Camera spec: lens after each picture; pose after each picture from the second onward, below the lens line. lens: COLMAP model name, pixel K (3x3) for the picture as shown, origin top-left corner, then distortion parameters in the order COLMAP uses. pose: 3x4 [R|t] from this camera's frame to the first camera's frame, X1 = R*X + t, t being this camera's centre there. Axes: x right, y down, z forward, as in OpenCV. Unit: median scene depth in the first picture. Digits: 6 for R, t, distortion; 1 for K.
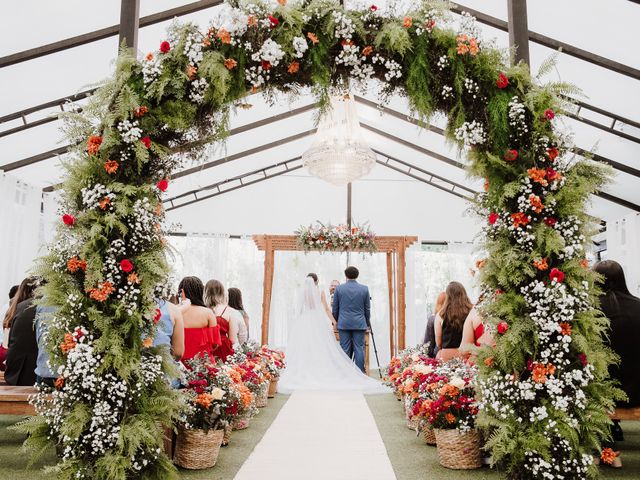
lens RADIAL K [[538.7, 0, 320.0], [0, 538.7, 240.0], [0, 0, 1]] dist [-0.149956, 0.102040]
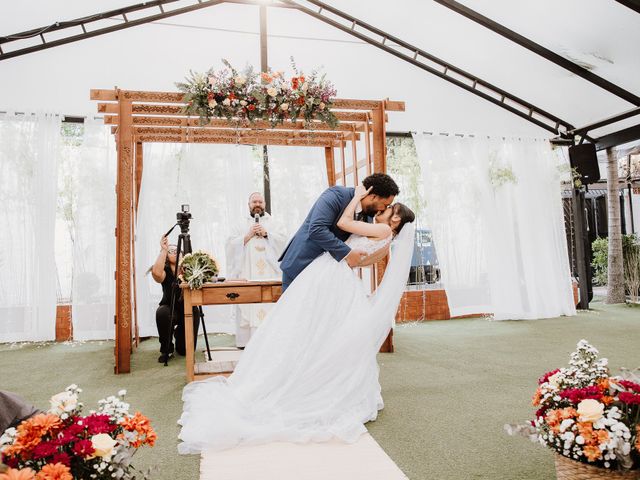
lens RADIAL K [[538.7, 0, 320.0], [0, 538.7, 240.0], [0, 0, 1]] dist [-0.149956, 0.102040]
pose [[0.976261, -0.029598, 0.214567, -0.028289], [0.001412, 0.991468, 0.130344, 0.065349], [-0.216594, -0.126947, 0.967973, 0.484998]]
